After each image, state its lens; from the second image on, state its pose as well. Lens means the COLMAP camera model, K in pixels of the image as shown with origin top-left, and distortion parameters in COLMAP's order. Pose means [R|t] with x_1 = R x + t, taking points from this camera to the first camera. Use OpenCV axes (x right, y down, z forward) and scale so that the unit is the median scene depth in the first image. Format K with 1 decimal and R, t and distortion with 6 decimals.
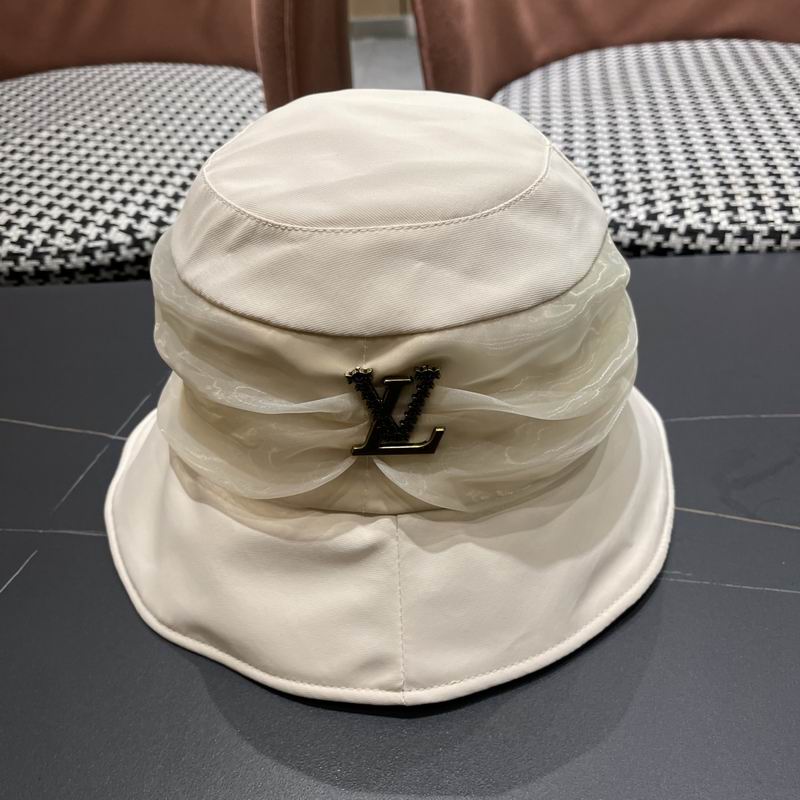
lens RADIAL K [[847.0, 0, 402.9], [0, 847.0, 400.8], [0, 0, 1]] dist [0.016020, 0.000000]
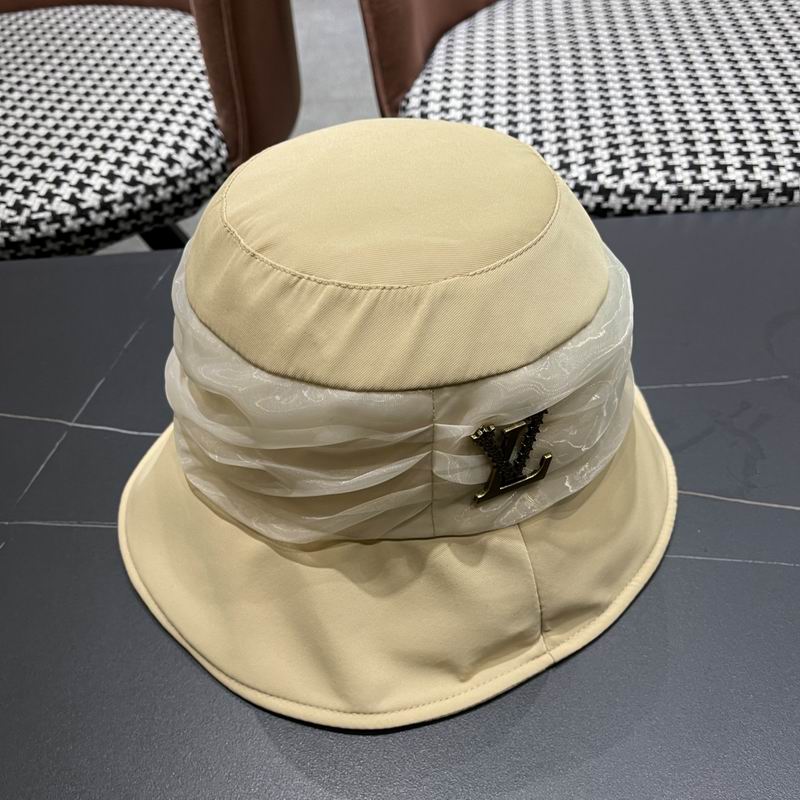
lens RADIAL K [[847.0, 0, 402.2], [0, 847.0, 407.8], [0, 0, 1]] dist [0.016020, 0.000000]
pose [[0.998759, -0.033906, 0.036485, 0.018758], [0.029702, 0.993469, 0.110164, -0.058409], [-0.039982, -0.108944, 0.993244, -0.030736]]
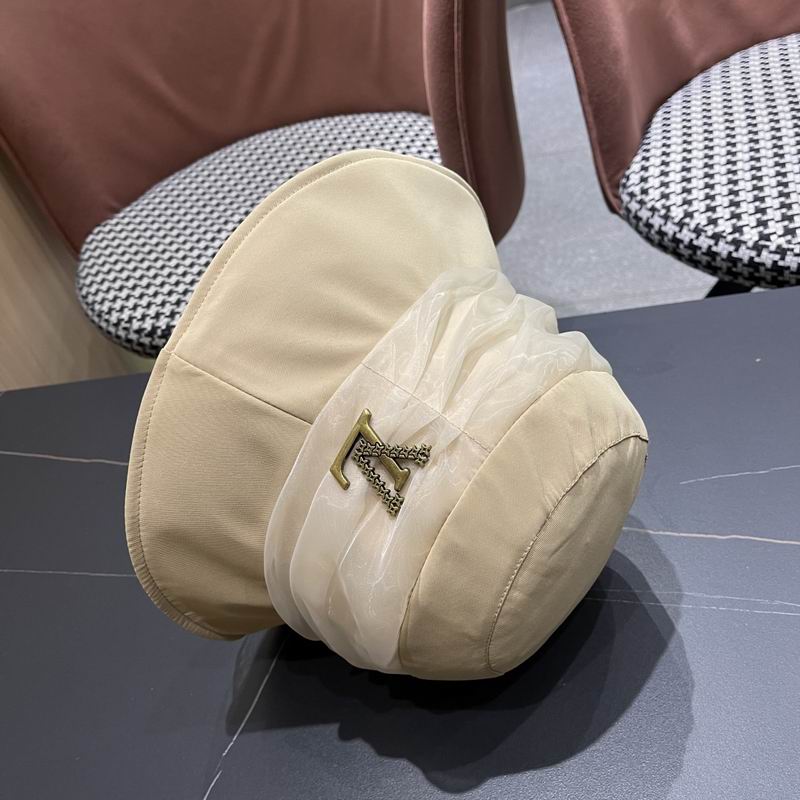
lens RADIAL K [[847.0, 0, 399.4], [0, 847.0, 406.2], [0, 0, 1]] dist [0.016020, 0.000000]
pose [[0.974676, -0.069894, -0.212416, -0.002078], [0.084034, 0.994758, 0.058271, -0.113925], [0.207230, -0.074646, 0.975440, -0.139845]]
